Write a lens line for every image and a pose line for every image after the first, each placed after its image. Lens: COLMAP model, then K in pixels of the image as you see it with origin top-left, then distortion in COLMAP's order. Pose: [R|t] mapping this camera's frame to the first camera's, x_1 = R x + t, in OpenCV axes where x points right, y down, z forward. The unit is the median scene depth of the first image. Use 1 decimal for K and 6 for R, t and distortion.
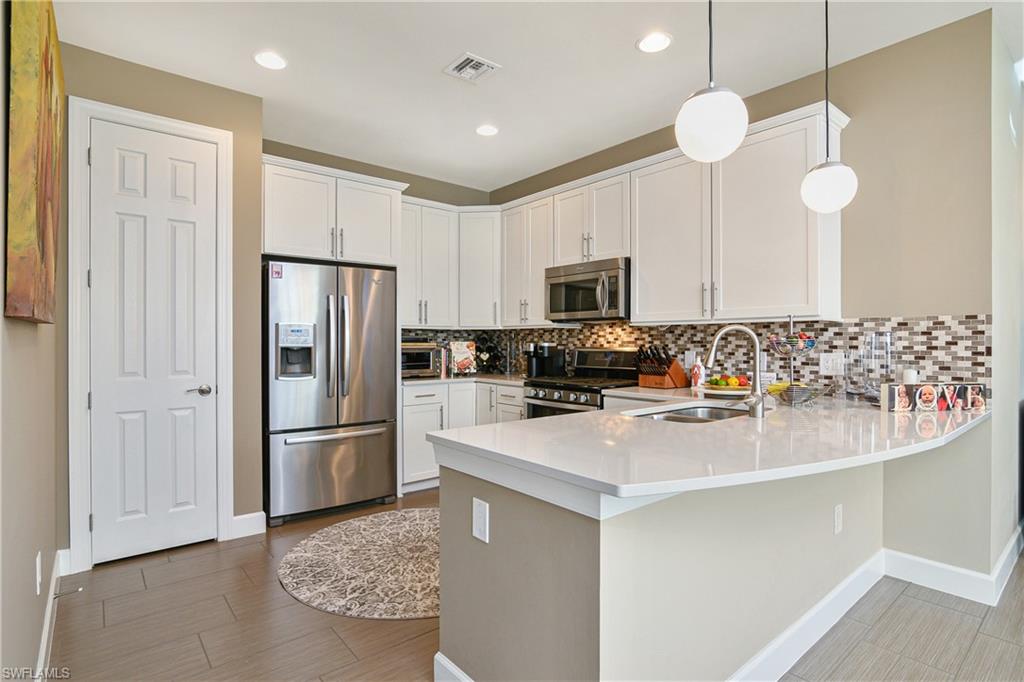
lens RADIAL K [[506.2, 0, 501.6], [0, 506.2, 339.8], [0, 0, 1]] dist [-0.004071, 0.000025]
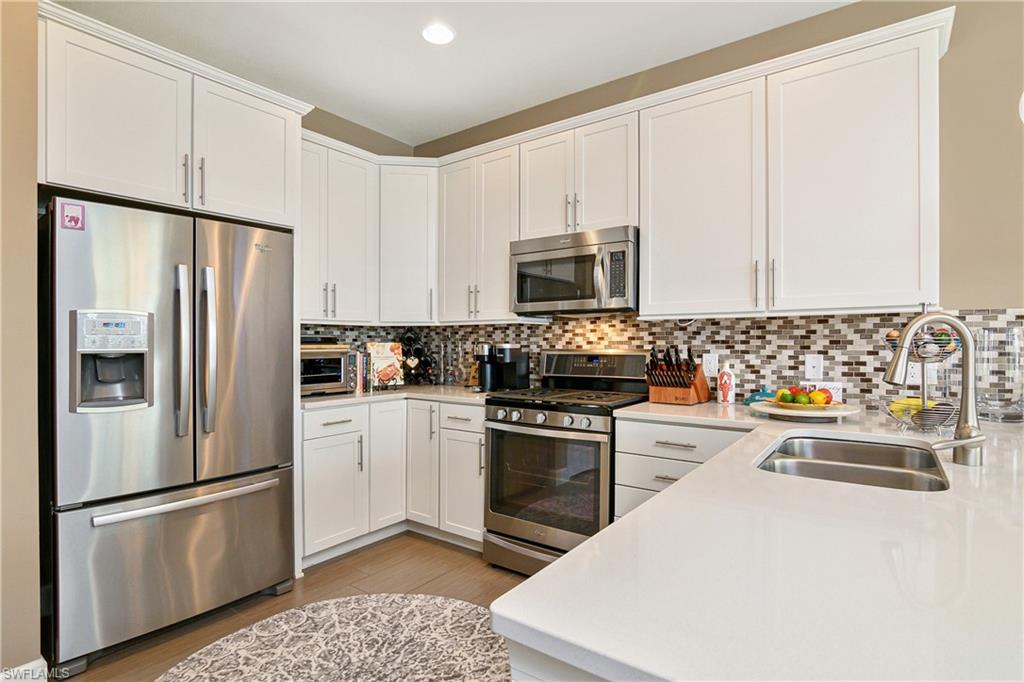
lens RADIAL K [[506.2, 0, 501.6], [0, 506.2, 339.8], [0, 0, 1]] dist [-0.004071, 0.000025]
pose [[0.970606, -0.002213, 0.240665, -0.112006], [0.002568, 0.999996, -0.001165, 0.001242], [-0.240661, 0.001749, 0.970608, 0.322836]]
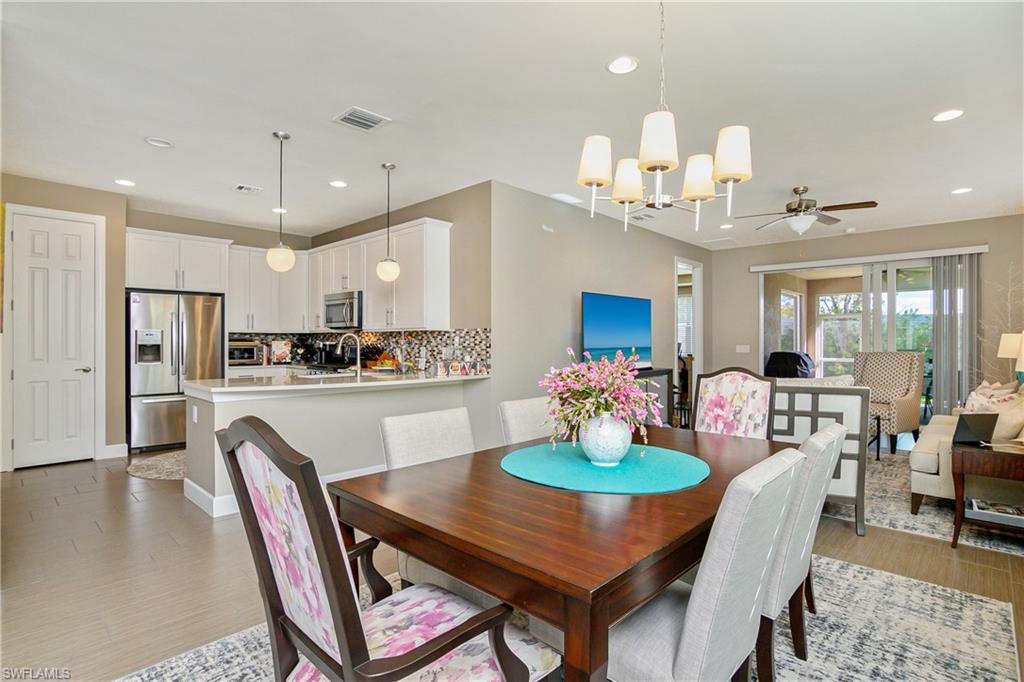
lens RADIAL K [[502.2, 0, 513.6], [0, 502.2, 338.6], [0, 0, 1]] dist [-0.037071, 0.014341]
pose [[0.991537, 0.001393, 0.129821, 0.517646], [-0.001231, 0.999998, -0.001326, -0.003500], [-0.129822, 0.001155, 0.991537, -0.687806]]
